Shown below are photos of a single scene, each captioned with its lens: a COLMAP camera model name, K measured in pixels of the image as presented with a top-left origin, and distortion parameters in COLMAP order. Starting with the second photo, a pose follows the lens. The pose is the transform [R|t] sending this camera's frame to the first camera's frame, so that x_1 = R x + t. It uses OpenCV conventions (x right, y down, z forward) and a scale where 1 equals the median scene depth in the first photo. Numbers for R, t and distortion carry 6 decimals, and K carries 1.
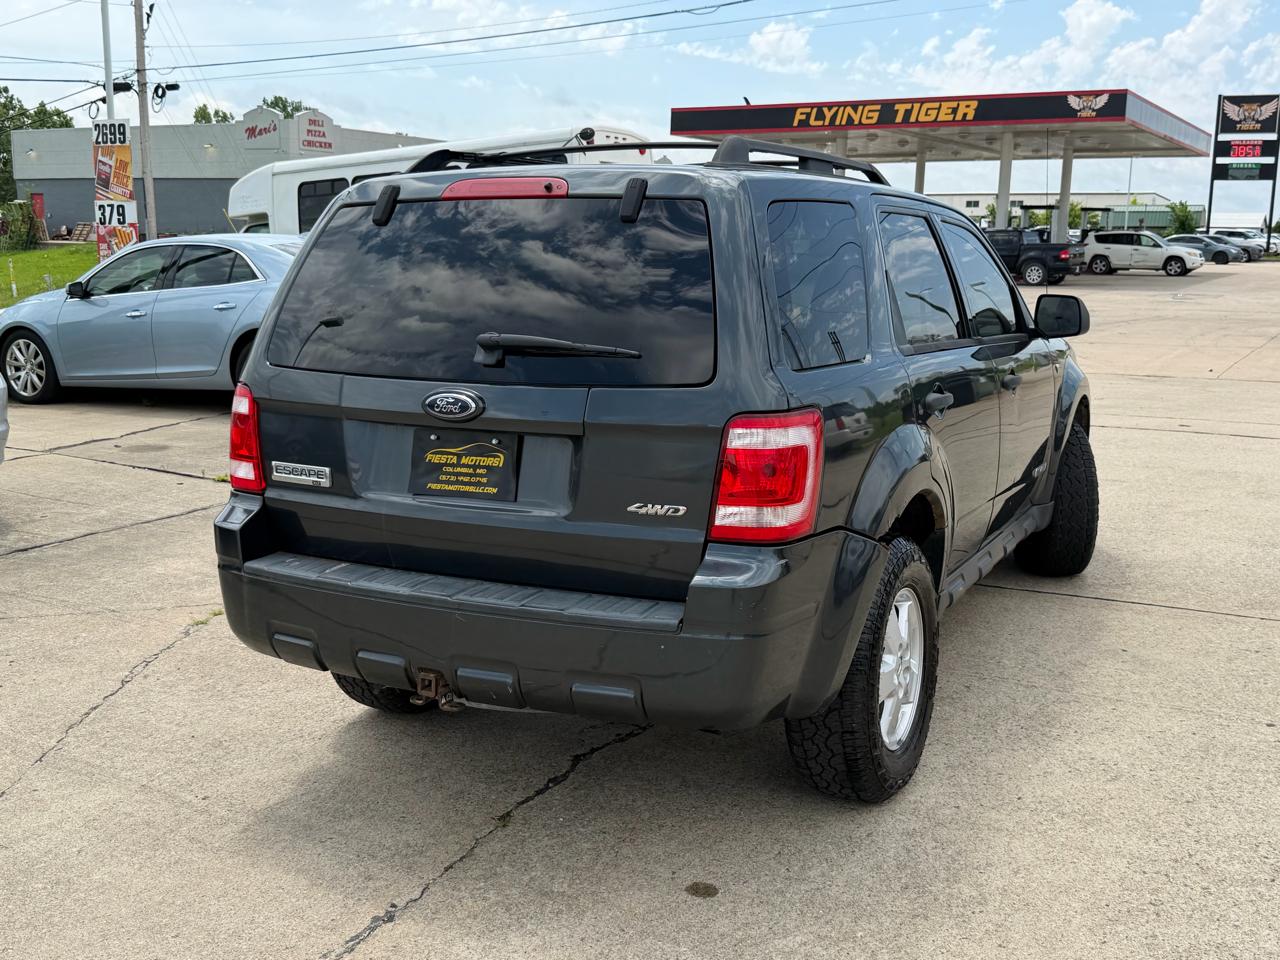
lens RADIAL K [[1304.9, 0, 636.5], [0, 1304.9, 485.8], [0, 0, 1]] dist [0.184645, -0.446664]
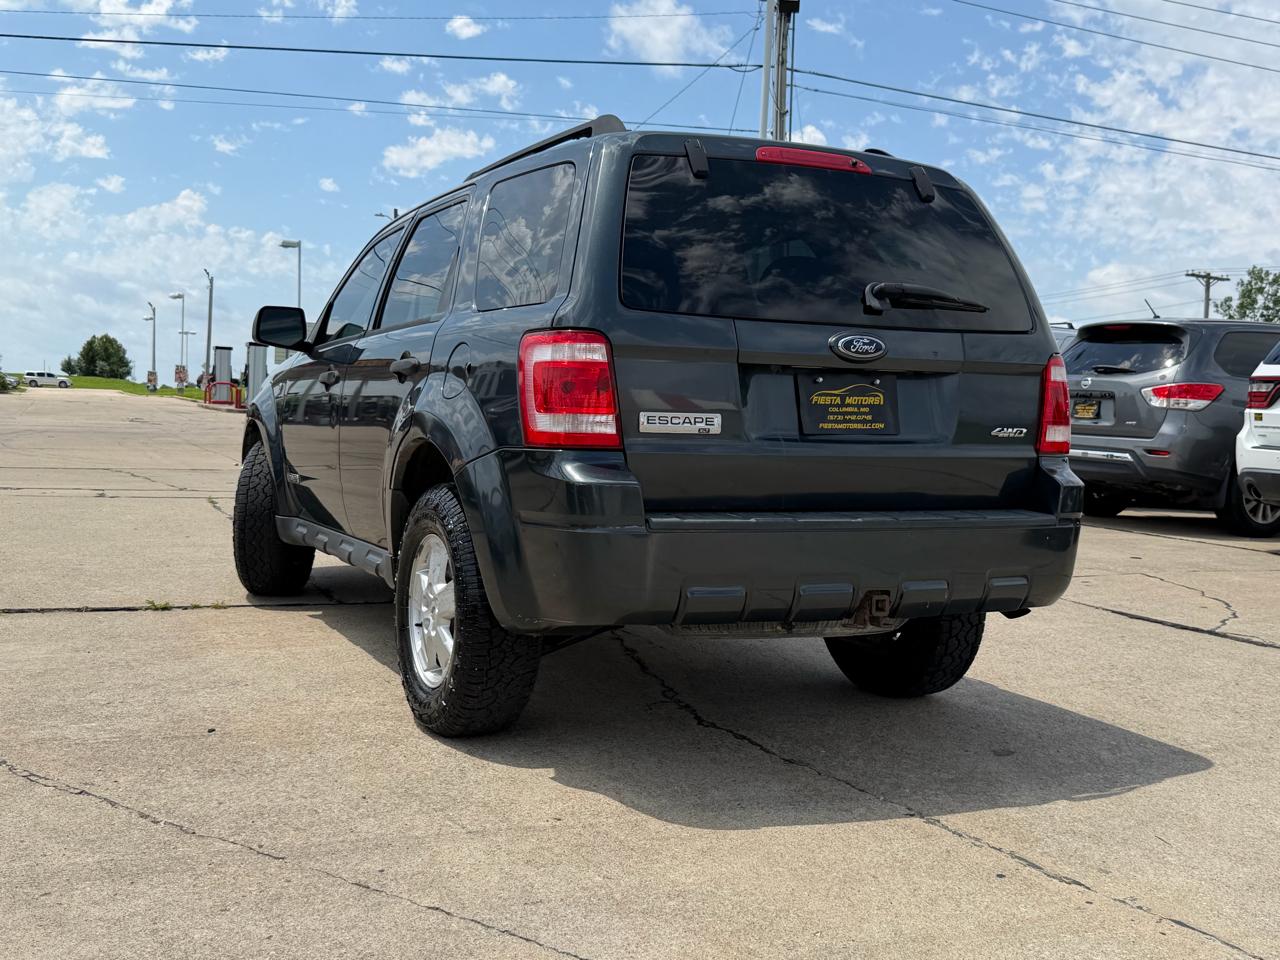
lens RADIAL K [[1306.2, 0, 643.1], [0, 1306.2, 482.9], [0, 0, 1]] dist [0.185346, -0.459522]
pose [[0.588665, -0.018568, 0.808164, -0.948494], [0.115630, 0.991390, -0.061447, 0.081233], [-0.800064, 0.129620, 0.585744, 0.435912]]
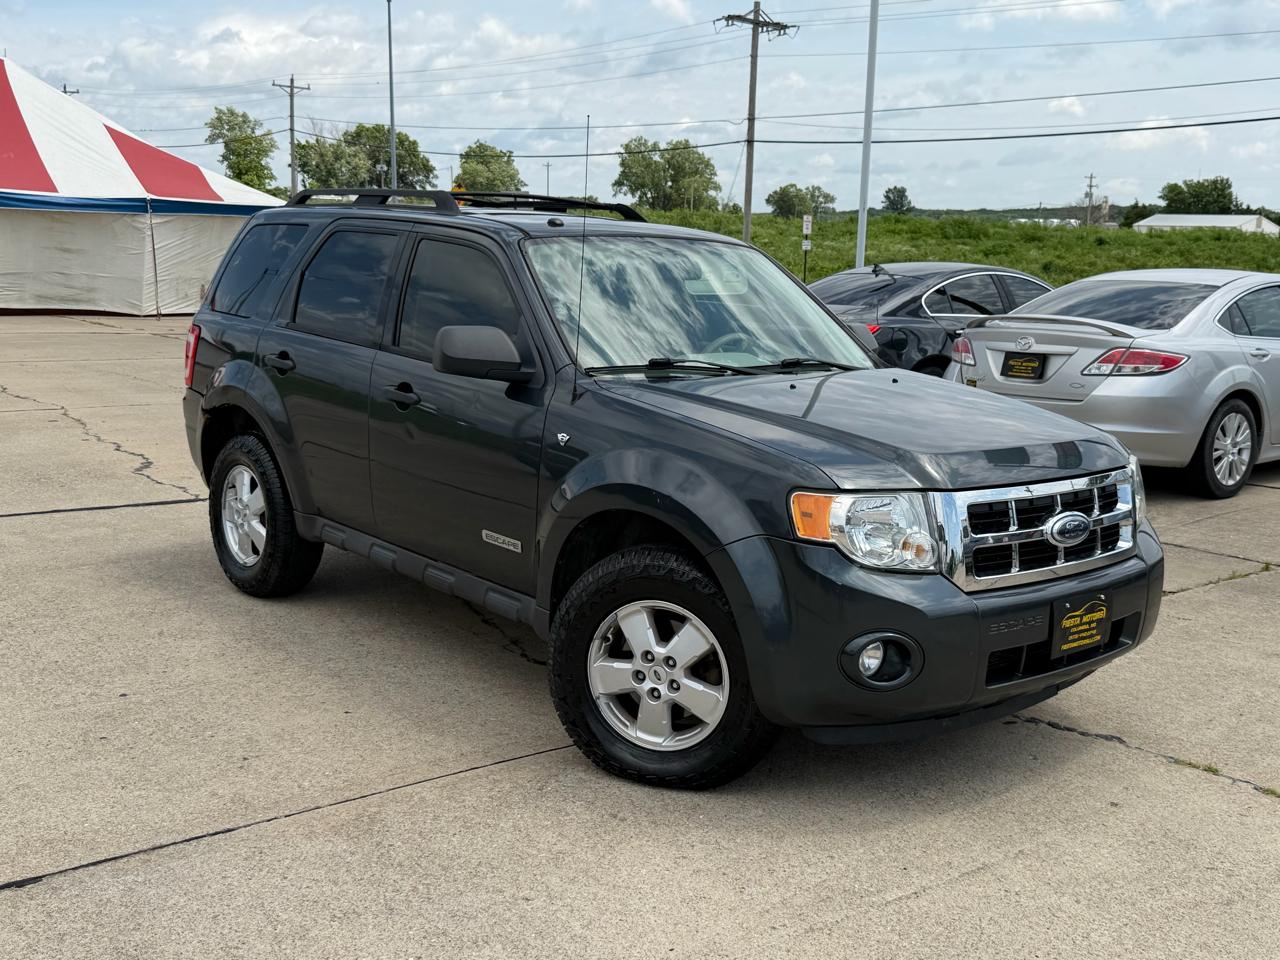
lens RADIAL K [[1306.2, 0, 643.1], [0, 1306.2, 482.9], [0, 0, 1]] dist [0.185346, -0.459522]
pose [[-0.370135, 0.154867, -0.915978, 1.436719], [-0.198620, 0.950014, 0.240881, -0.369751], [0.907497, 0.271090, -0.320873, 1.879148]]
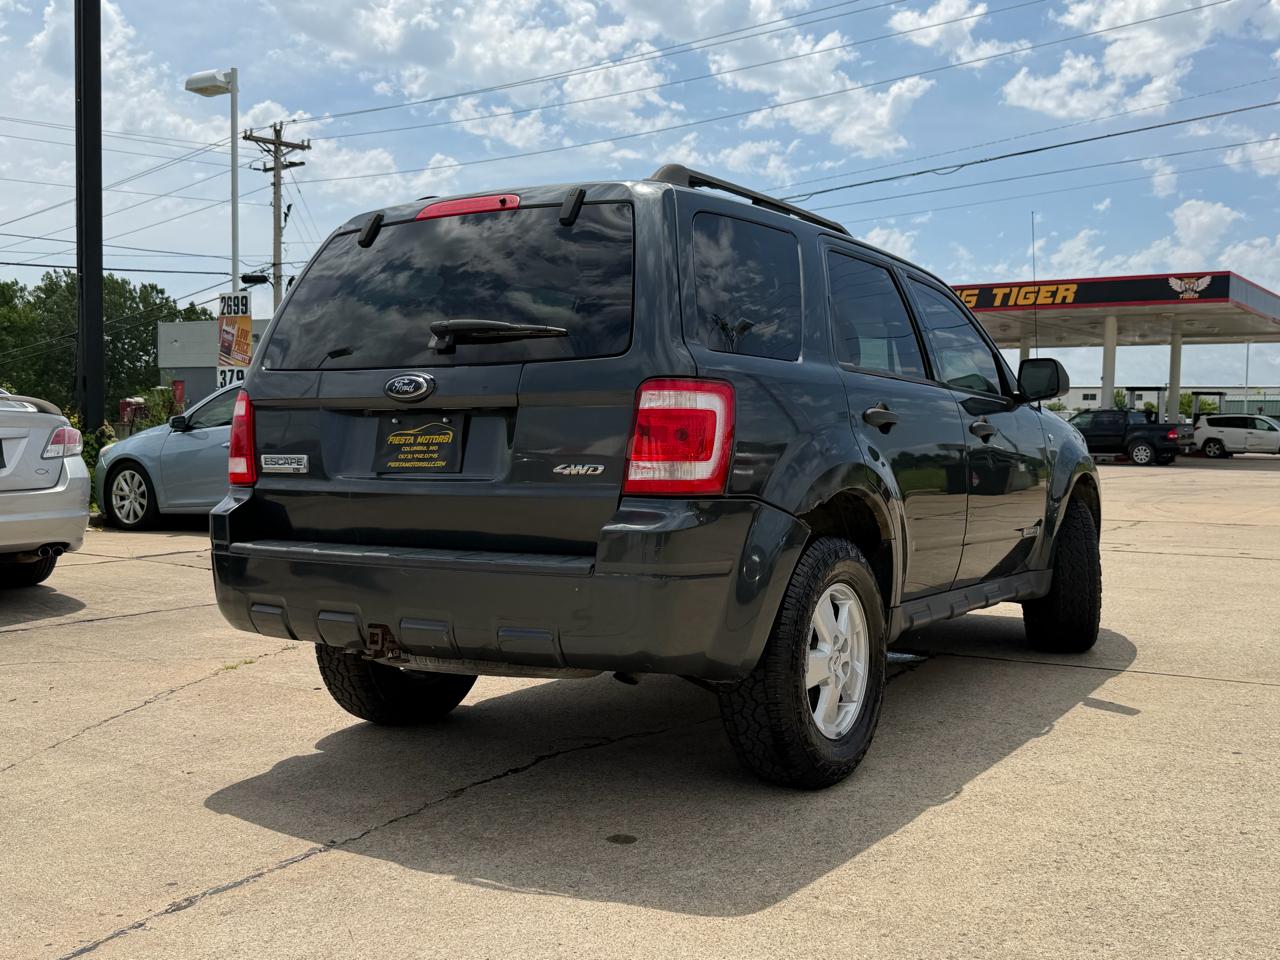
lens RADIAL K [[1307.0, 0, 625.0], [0, 1307.0, 499.8], [0, 0, 1]] dist [0.171047, -0.404027]
pose [[0.995410, 0.008628, -0.095315, 0.125981], [-0.021413, 0.990758, -0.133937, 0.150288], [0.093279, 0.135363, 0.986395, -0.060378]]
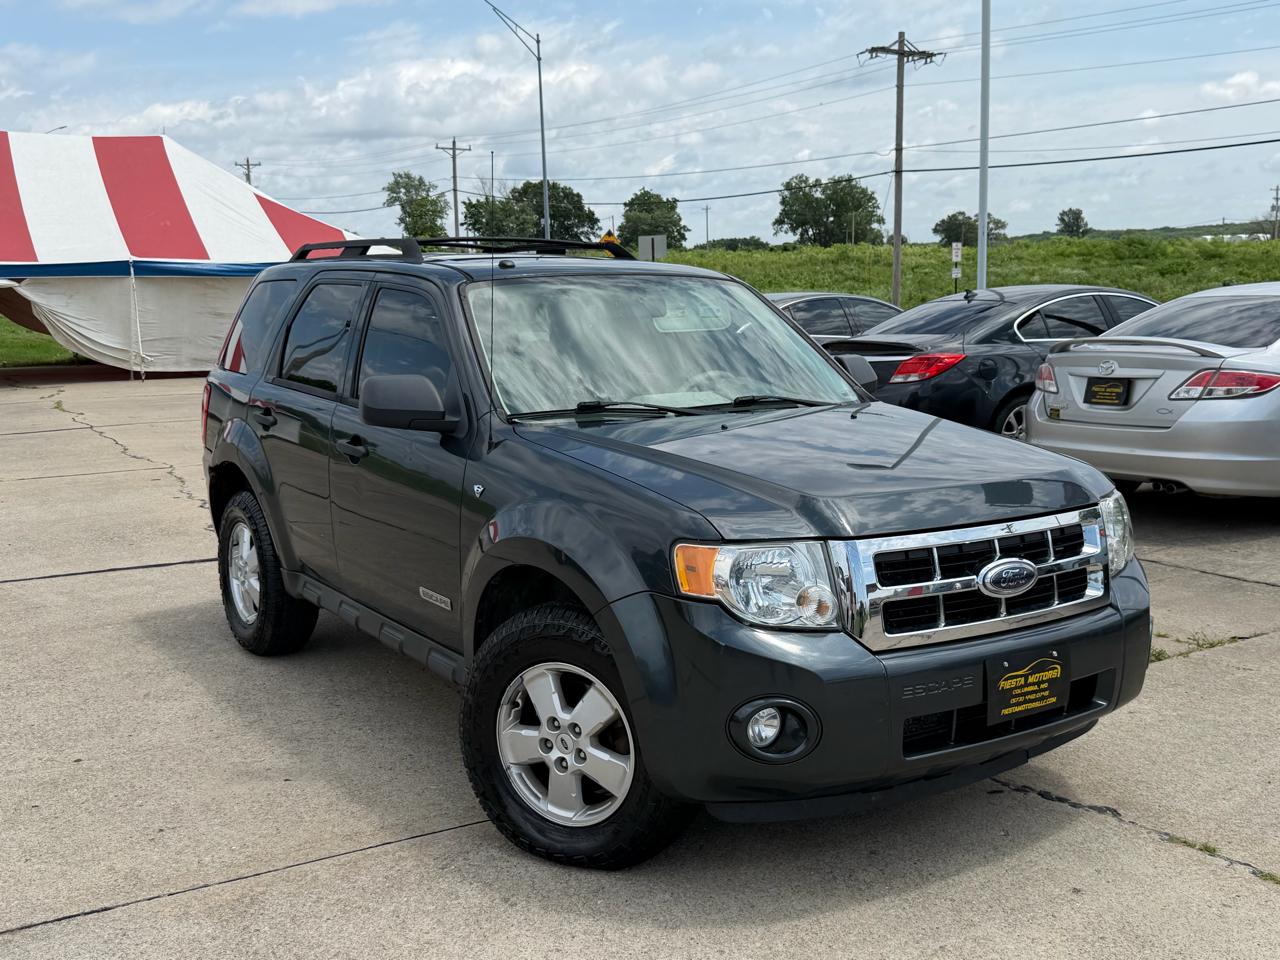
lens RADIAL K [[1304.6, 0, 640.0], [0, 1304.6, 480.0], [0, 0, 1]] dist [0.179547, -0.426466]
pose [[-0.485115, 0.137343, -0.863597, 1.285869], [-0.141761, 0.962173, 0.232652, -0.394374], [0.862883, 0.235287, -0.447295, 2.026978]]
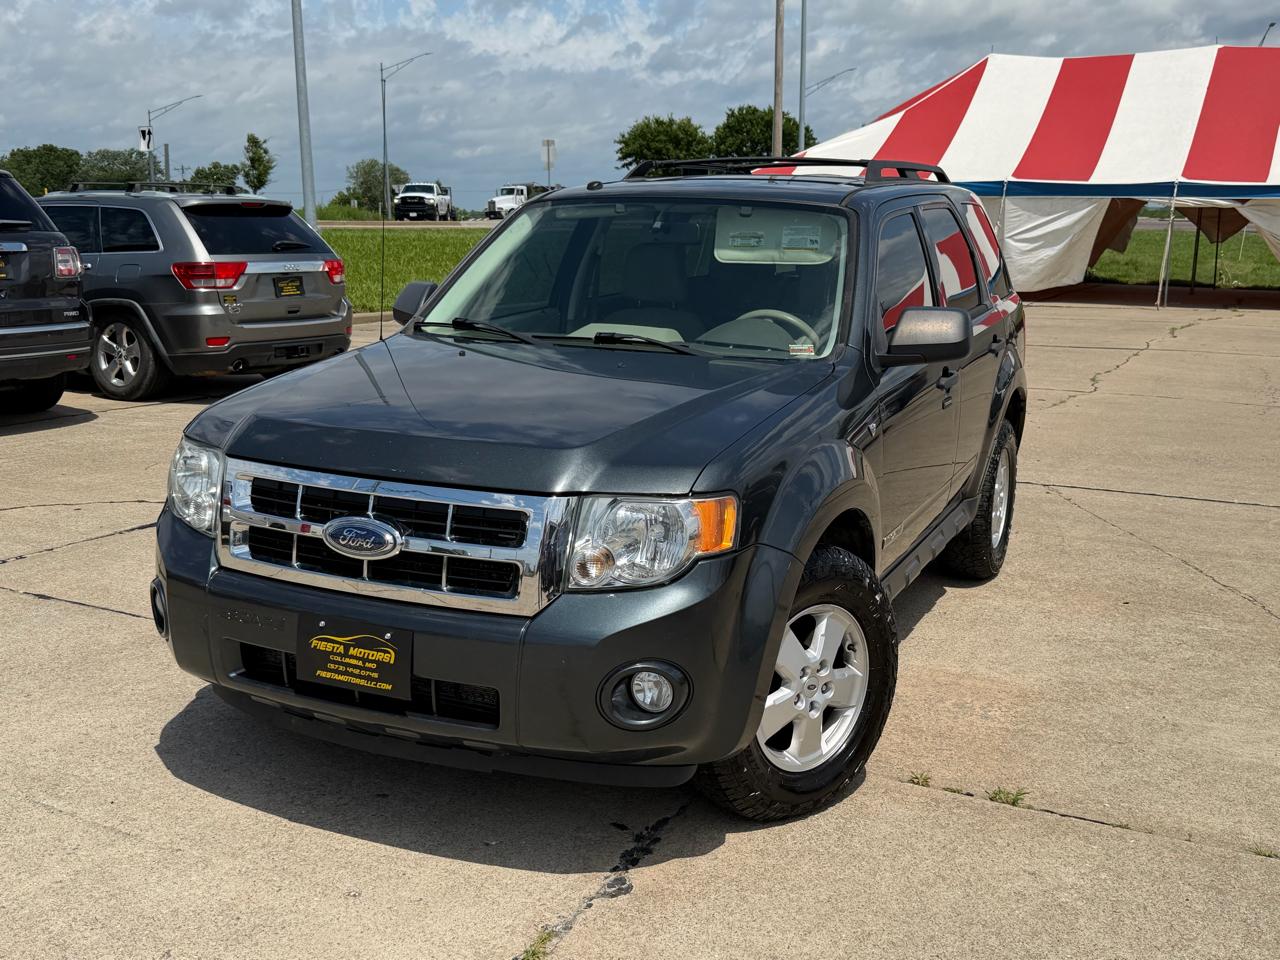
lens RADIAL K [[1305.5, 0, 652.5], [0, 1305.5, 494.4], [0, 0, 1]] dist [0.178295, -0.425468]
pose [[-0.998747, -0.000430, -0.050034, 0.271229], [-0.019737, 0.922264, 0.386056, -0.500629], [0.045979, 0.386560, -0.921118, 2.601038]]
